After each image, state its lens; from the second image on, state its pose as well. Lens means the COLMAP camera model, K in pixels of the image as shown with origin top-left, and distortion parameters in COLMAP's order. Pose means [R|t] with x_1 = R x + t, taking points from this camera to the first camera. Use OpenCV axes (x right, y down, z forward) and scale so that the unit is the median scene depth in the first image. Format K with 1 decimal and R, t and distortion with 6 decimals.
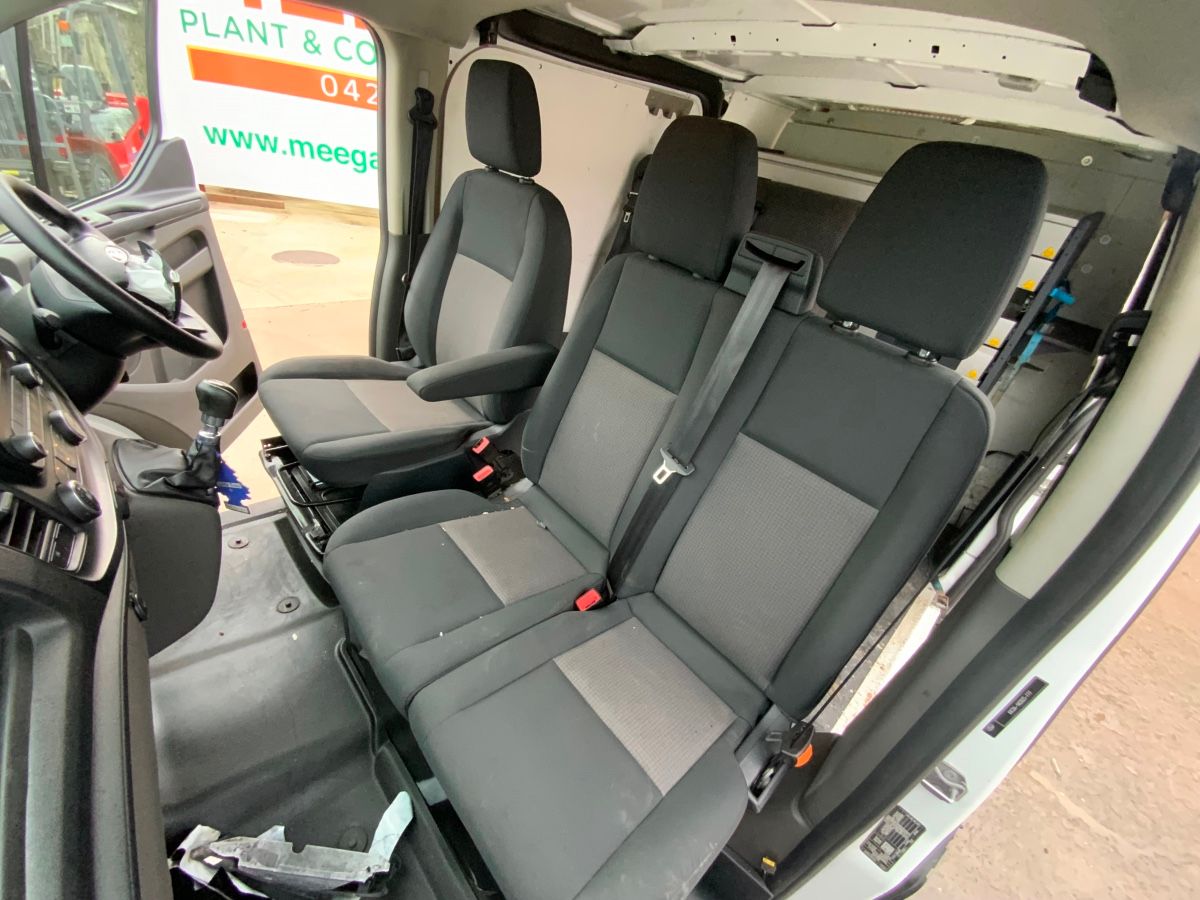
lens RADIAL K [[480.0, 0, 598.6], [0, 480.0, 449.7], [0, 0, 1]] dist [0.022803, -0.019276]
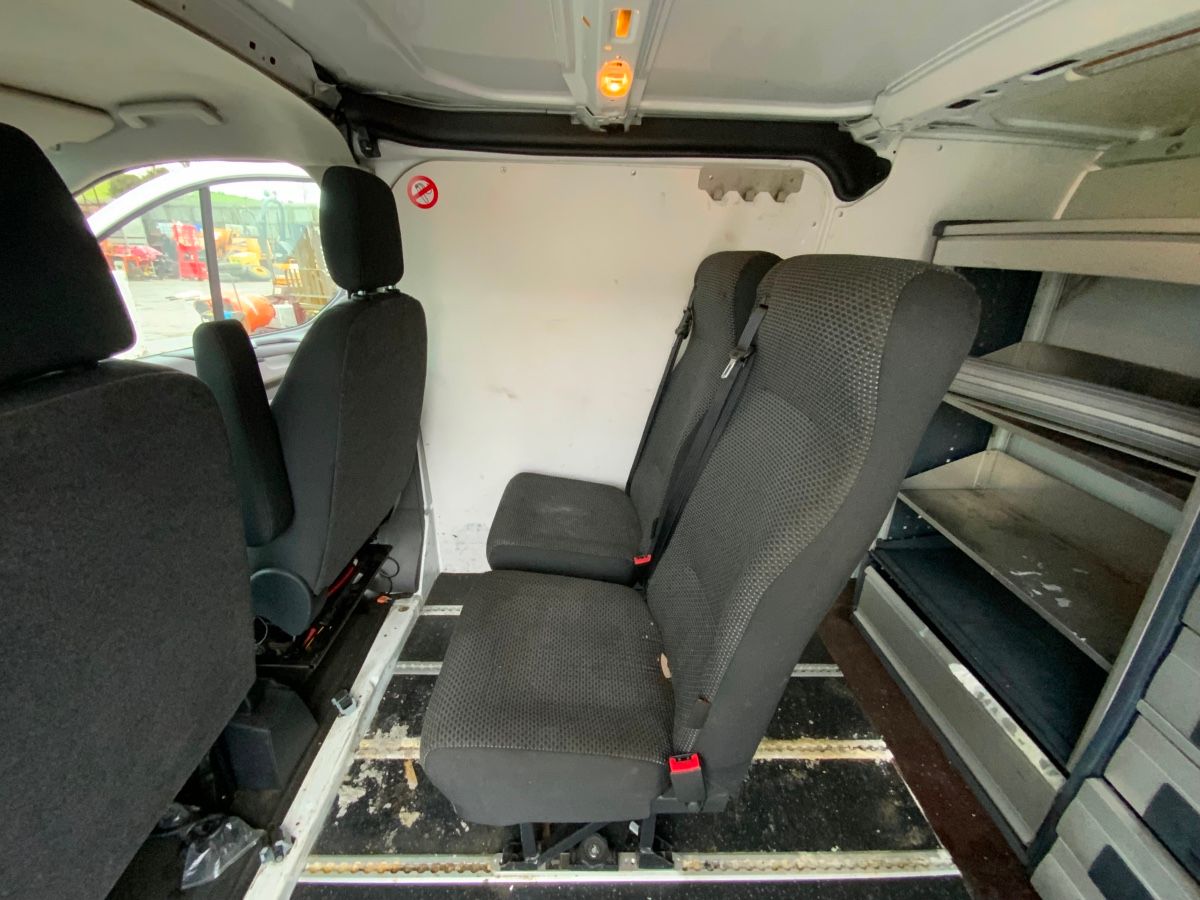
lens RADIAL K [[480.0, 0, 598.6], [0, 480.0, 449.7], [0, 0, 1]] dist [0.022803, -0.019276]
pose [[0.743307, 0.116400, -0.658746, 0.535103], [-0.290841, 0.943036, -0.161542, -0.222423], [0.602418, 0.311665, 0.734818, 0.563623]]
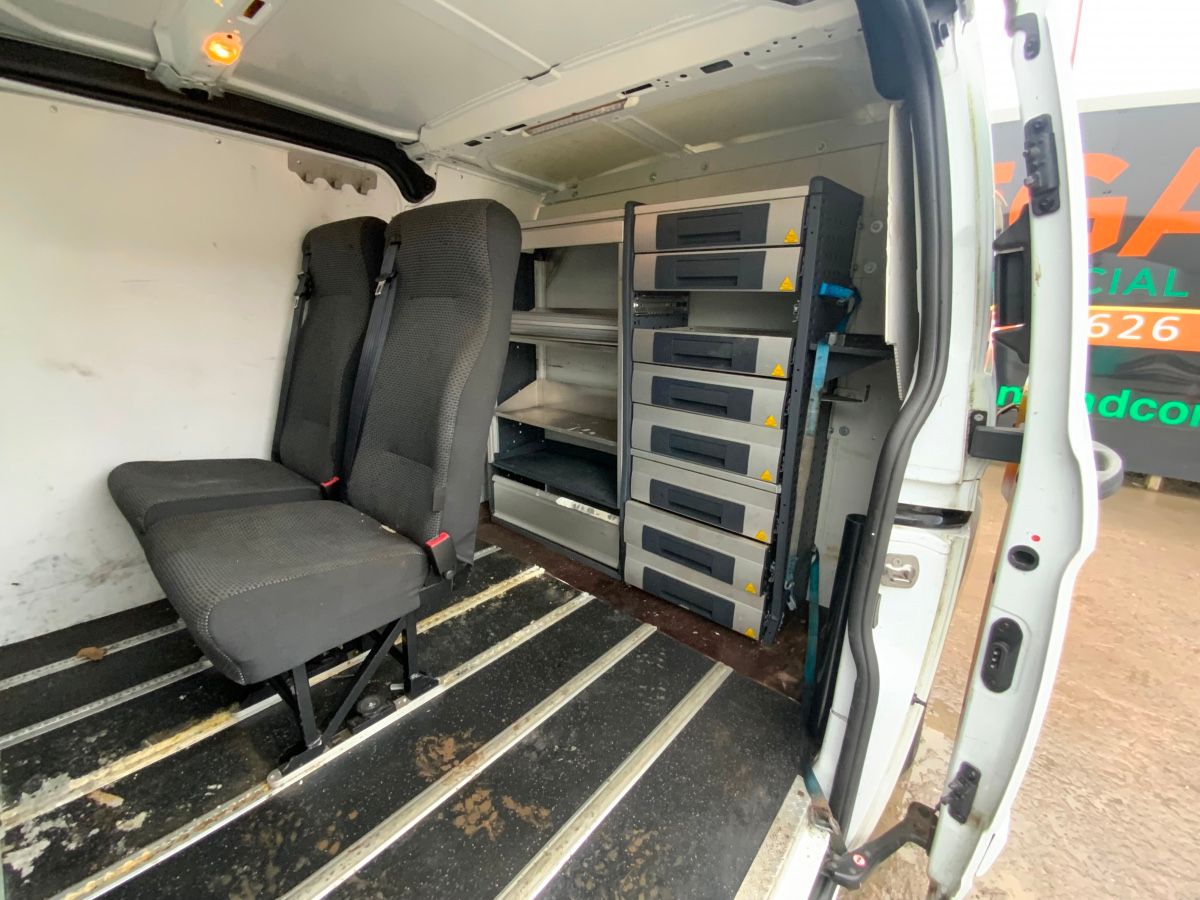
lens RADIAL K [[480.0, 0, 598.6], [0, 480.0, 449.7], [0, 0, 1]] dist [0.022803, -0.019276]
pose [[0.985290, -0.147060, 0.087040, 0.505848], [0.166747, 0.938810, -0.301382, 0.055213], [-0.037392, 0.311462, 0.949523, 0.395496]]
